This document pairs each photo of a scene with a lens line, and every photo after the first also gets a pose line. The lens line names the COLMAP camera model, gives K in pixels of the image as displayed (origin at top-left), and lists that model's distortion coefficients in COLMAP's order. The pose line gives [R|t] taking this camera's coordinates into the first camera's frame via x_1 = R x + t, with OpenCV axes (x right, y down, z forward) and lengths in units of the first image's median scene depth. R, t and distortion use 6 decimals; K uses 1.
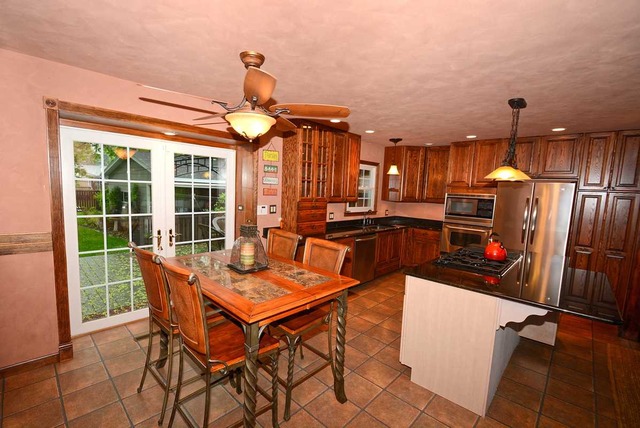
lens RADIAL K [[282.1, 0, 303.5], [0, 282.1, 218.7], [0, 0, 1]] dist [0.001415, -0.012648]
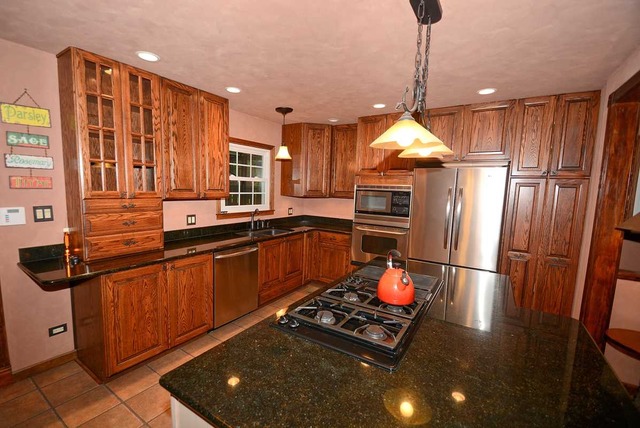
lens RADIAL K [[282.1, 0, 303.5], [0, 282.1, 218.7], [0, 0, 1]] dist [0.001415, -0.012648]
pose [[0.981516, -0.031339, 0.188796, 0.250787], [0.029634, 0.999491, 0.011851, -0.013058], [-0.189072, -0.006038, 0.981945, 0.311144]]
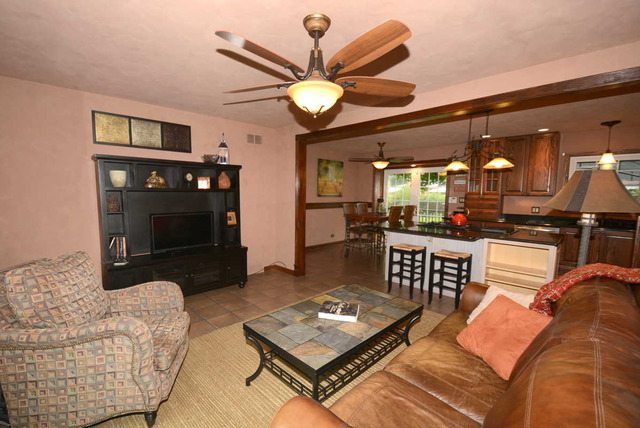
lens RADIAL K [[281.3, 0, 307.9], [0, 281.3, 219.5], [0, 0, 1]] dist [0.000734, -0.013235]
pose [[-0.028600, 0.055135, -0.998069, 1.276848], [-0.115463, 0.991612, 0.058087, 0.069452], [0.992900, 0.116901, -0.021994, 0.169927]]
